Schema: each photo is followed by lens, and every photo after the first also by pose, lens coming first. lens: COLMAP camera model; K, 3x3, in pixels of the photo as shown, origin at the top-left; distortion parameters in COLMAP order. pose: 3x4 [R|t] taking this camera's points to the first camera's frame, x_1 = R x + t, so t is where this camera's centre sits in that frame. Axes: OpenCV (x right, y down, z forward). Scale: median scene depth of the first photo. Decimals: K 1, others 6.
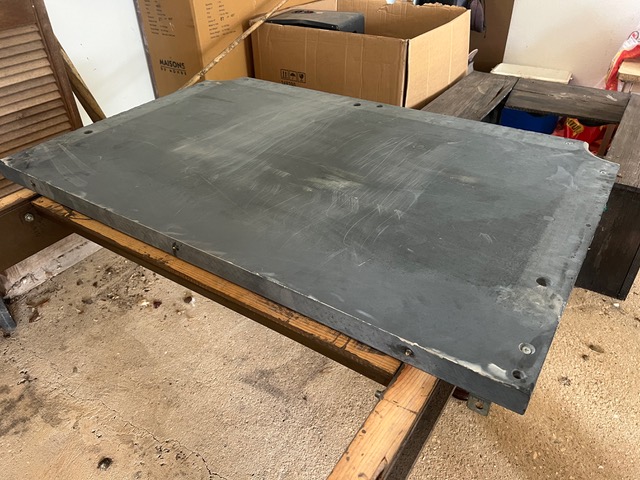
lens RADIAL K [[478.0, 0, 320.0], [0, 478.0, 240.0], [0, 0, 1]] dist [-0.033083, 0.000170]
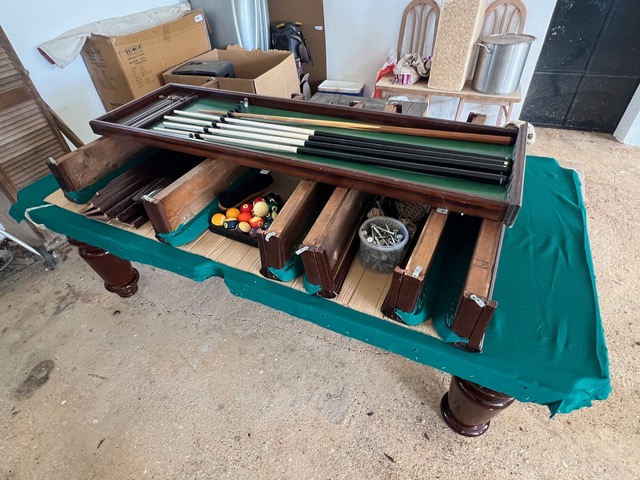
lens RADIAL K [[371.5, 0, 320.0], [0, 371.5, 240.0], [0, 0, 1]] dist [-0.001210, -0.000745]
pose [[0.984366, -0.141741, 0.104560, 0.229265], [0.130550, 0.985642, 0.107079, 0.060932], [-0.118236, -0.091755, 0.988737, -0.530880]]
